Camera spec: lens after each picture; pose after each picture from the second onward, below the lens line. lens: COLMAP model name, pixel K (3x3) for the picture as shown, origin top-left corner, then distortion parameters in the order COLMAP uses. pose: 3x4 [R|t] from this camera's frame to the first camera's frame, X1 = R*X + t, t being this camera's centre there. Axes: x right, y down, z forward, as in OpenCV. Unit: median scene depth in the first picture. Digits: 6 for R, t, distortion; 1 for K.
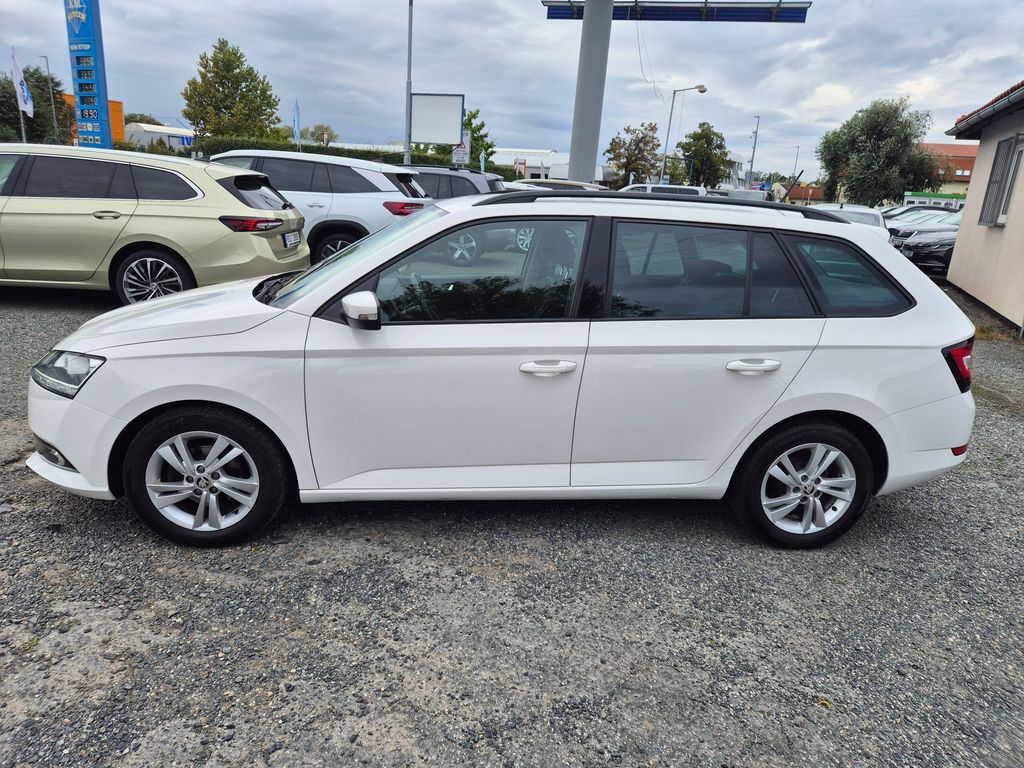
lens RADIAL K [[685.4, 0, 512.0], [0, 685.4, 384.0], [0, 0, 1]] dist [0.085471, -0.069917]
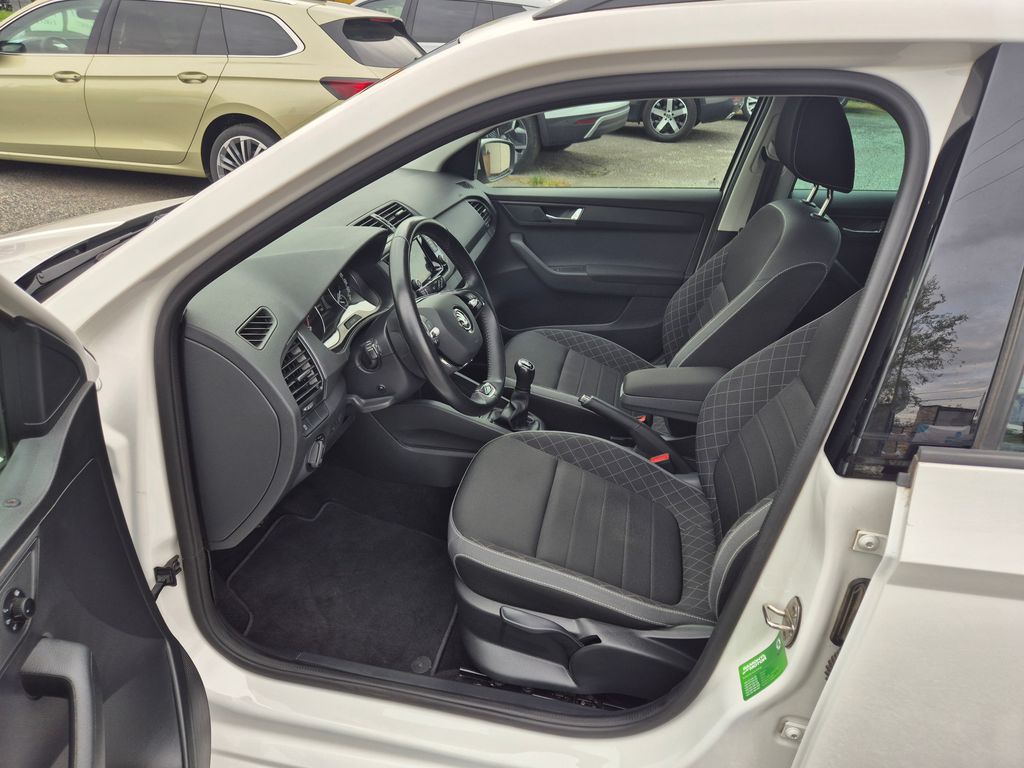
lens RADIAL K [[685.4, 0, 512.0], [0, 685.4, 384.0], [0, 0, 1]] dist [0.085471, -0.069917]
pose [[0.955219, 0.108603, -0.275251, 0.014464], [-0.058190, 0.980992, 0.185120, -0.069966], [0.290123, -0.160813, 0.943381, 0.304825]]
